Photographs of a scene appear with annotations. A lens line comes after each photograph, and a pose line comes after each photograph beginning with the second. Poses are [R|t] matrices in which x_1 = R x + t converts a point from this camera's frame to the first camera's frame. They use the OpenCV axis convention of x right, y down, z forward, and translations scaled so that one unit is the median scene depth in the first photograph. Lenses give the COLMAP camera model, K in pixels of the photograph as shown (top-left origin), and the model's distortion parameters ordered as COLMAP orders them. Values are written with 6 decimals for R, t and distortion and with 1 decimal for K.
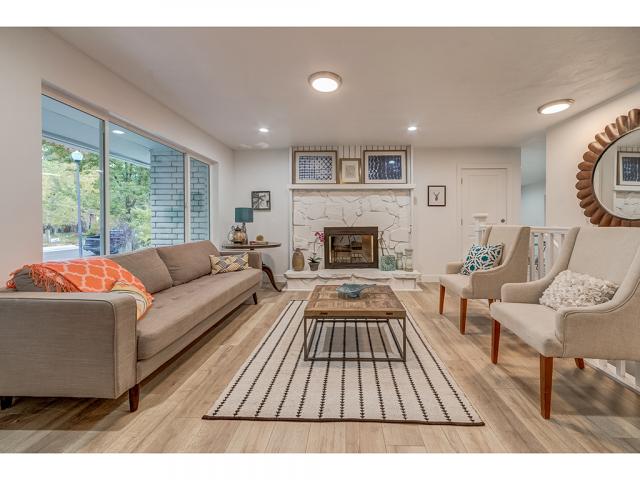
lens RADIAL K [[252.9, 0, 336.5], [0, 252.9, 240.6], [0, 0, 1]] dist [0.001109, 0.000281]
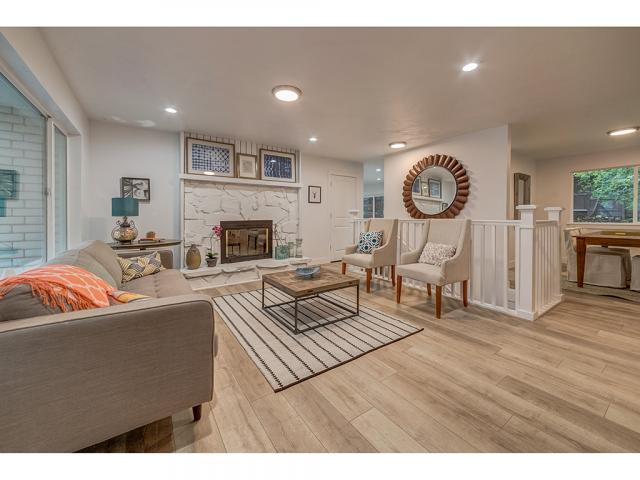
lens RADIAL K [[253.8, 0, 316.5], [0, 253.8, 237.2], [0, 0, 1]] dist [0.000541, 0.000175]
pose [[0.808844, -0.048130, 0.586050, -0.340730], [0.040724, 0.998837, 0.025825, -0.001293], [-0.586611, 0.002978, 0.809863, -0.004718]]
